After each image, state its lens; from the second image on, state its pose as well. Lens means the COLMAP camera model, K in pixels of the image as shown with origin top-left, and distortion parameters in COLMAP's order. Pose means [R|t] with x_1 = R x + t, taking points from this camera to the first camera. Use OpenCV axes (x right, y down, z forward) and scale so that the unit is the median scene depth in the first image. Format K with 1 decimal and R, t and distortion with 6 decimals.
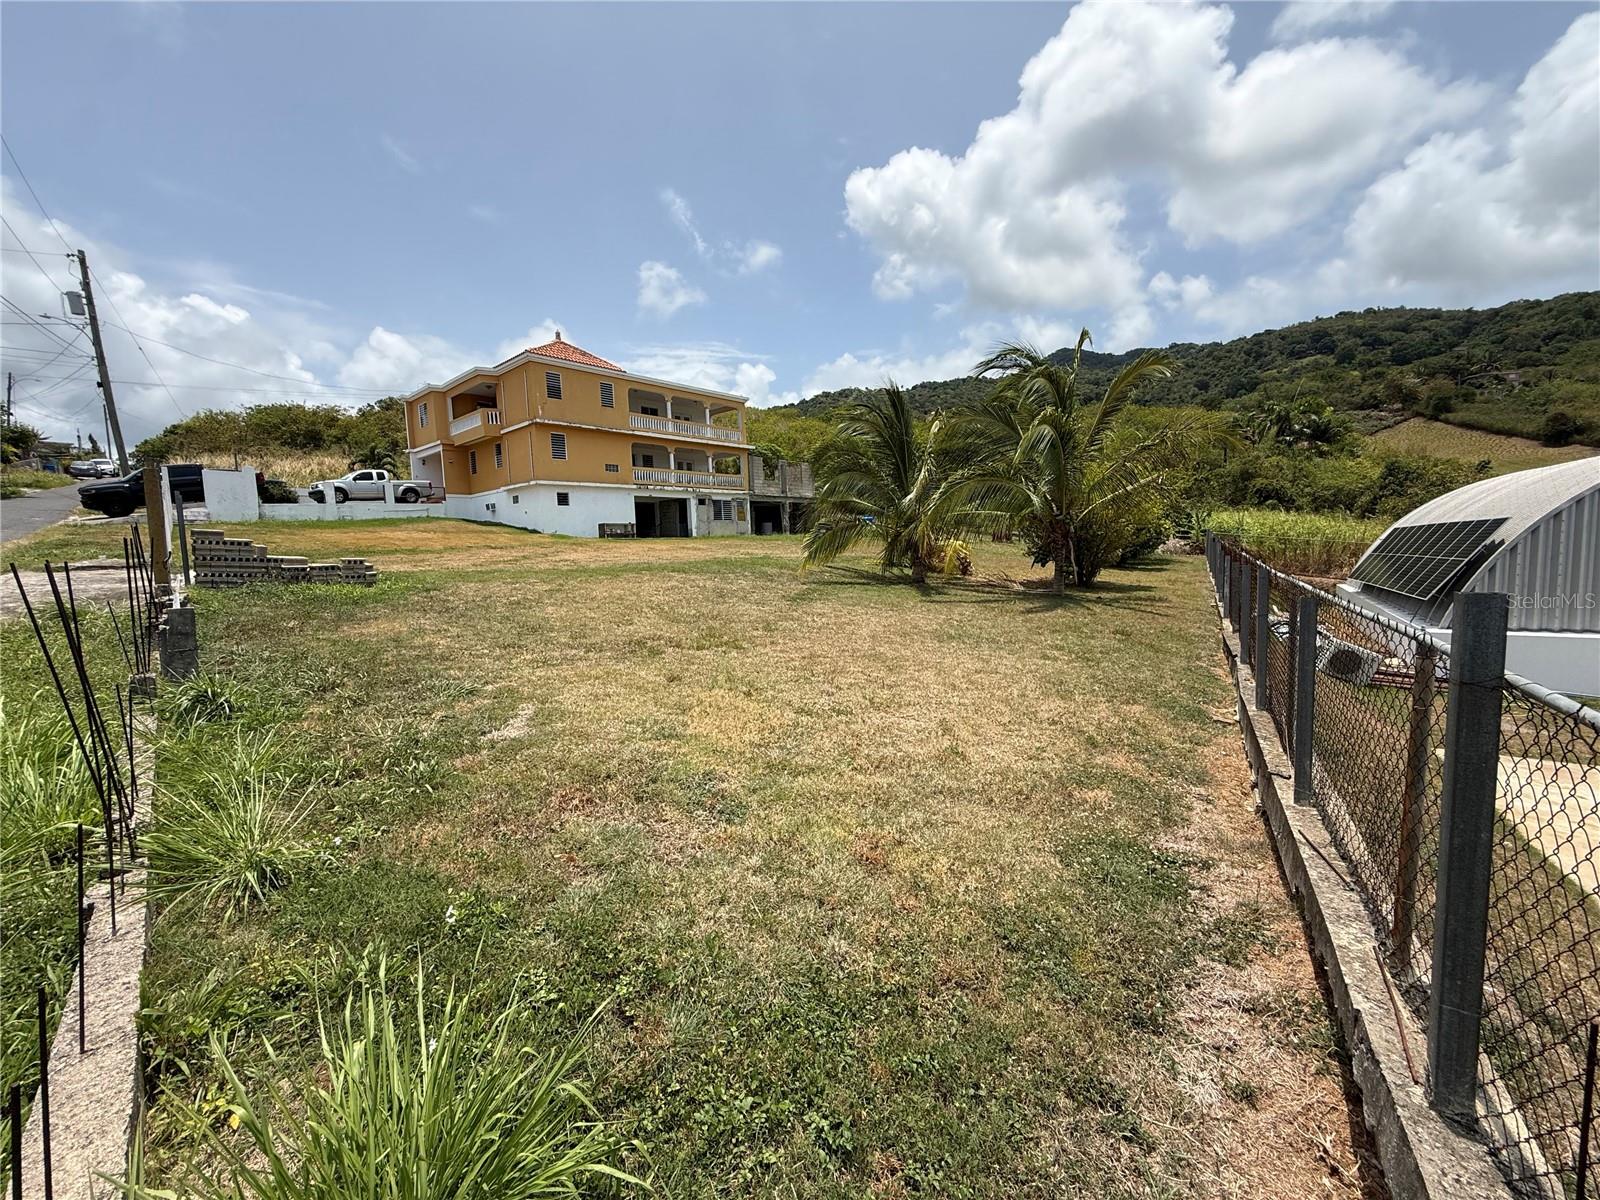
lens RADIAL K [[636.0, 0, 800.0], [0, 636.0, 600.0], [0, 0, 1]] dist [0.000945, 0.000016]
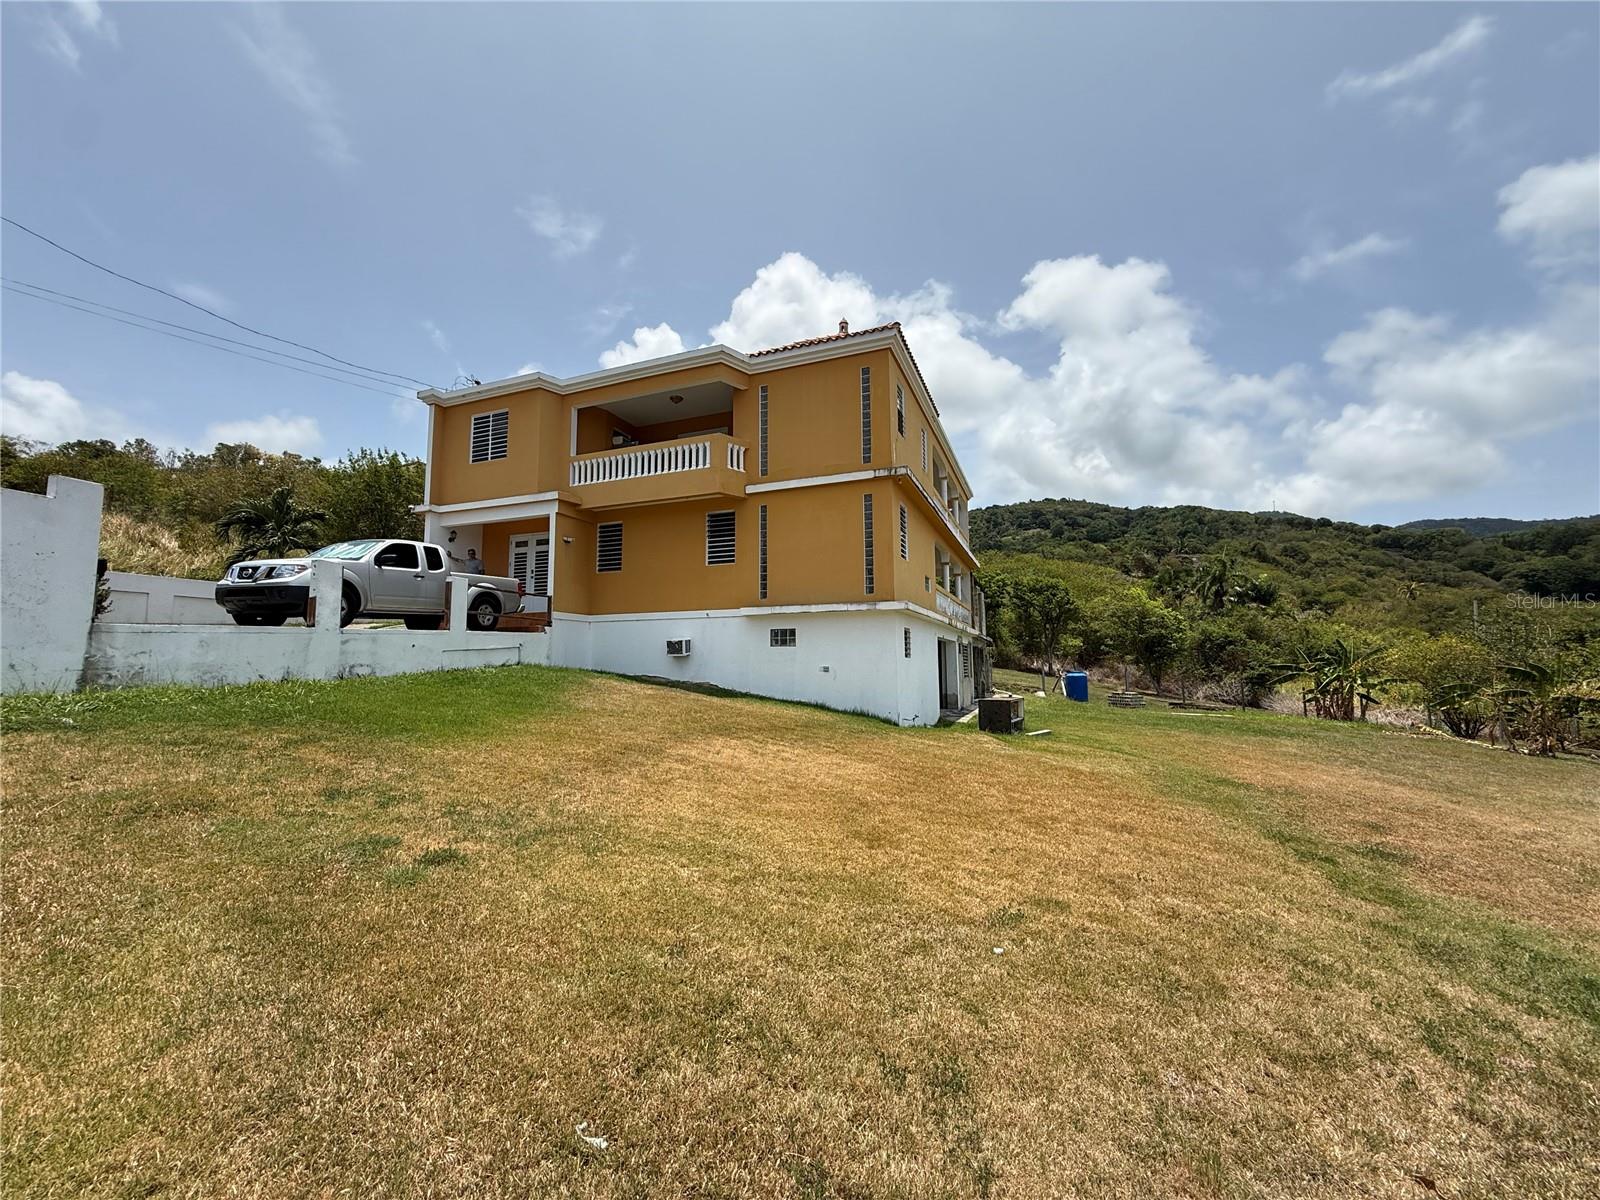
lens RADIAL K [[636.0, 0, 800.0], [0, 636.0, 600.0], [0, 0, 1]] dist [0.000945, 0.000016]
pose [[0.940954, 0.067900, 0.331654, -0.542994], [-0.002763, 0.981187, -0.193041, -0.091554], [-0.338522, 0.180726, 0.923440, 0.543976]]
